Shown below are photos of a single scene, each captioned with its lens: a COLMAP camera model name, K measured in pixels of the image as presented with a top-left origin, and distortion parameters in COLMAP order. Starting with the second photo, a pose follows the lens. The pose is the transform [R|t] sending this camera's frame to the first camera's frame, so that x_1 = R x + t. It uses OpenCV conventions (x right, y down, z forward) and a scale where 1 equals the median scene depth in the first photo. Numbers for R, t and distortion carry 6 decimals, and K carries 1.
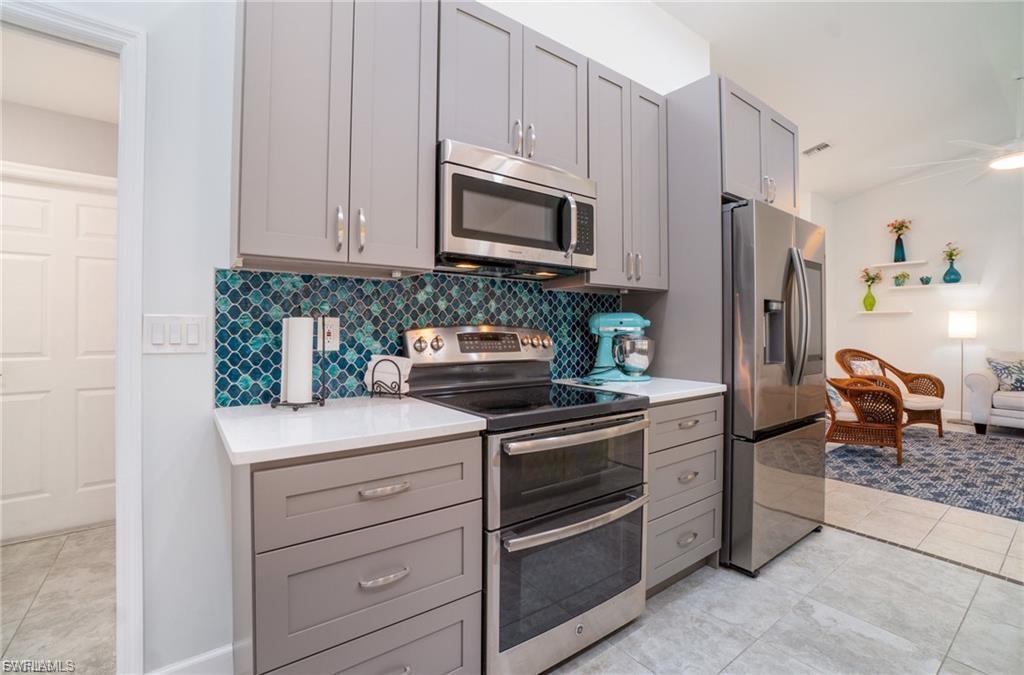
lens RADIAL K [[452.5, 0, 512.0], [0, 452.5, 337.5], [0, 0, 1]] dist [-0.004015, -0.000220]
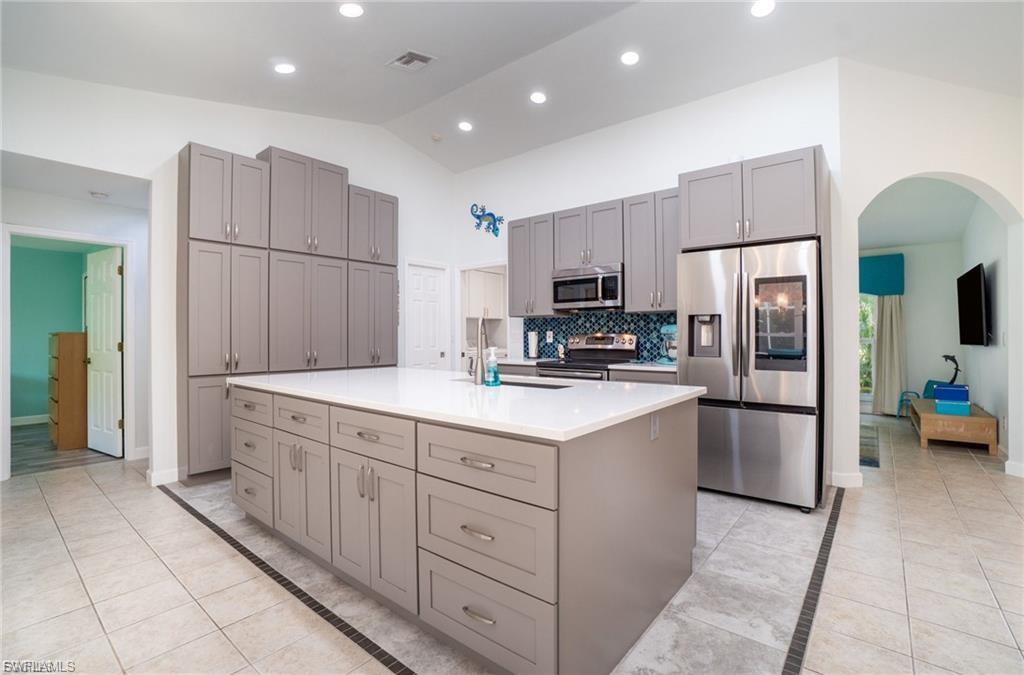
lens RADIAL K [[452.5, 0, 512.0], [0, 452.5, 337.5], [0, 0, 1]] dist [-0.004015, -0.000220]
pose [[0.244521, 0.001184, -0.969643, 1.940902], [-0.012184, 0.999924, -0.001852, 0.004053], [0.969567, 0.012267, 0.244517, 0.017208]]
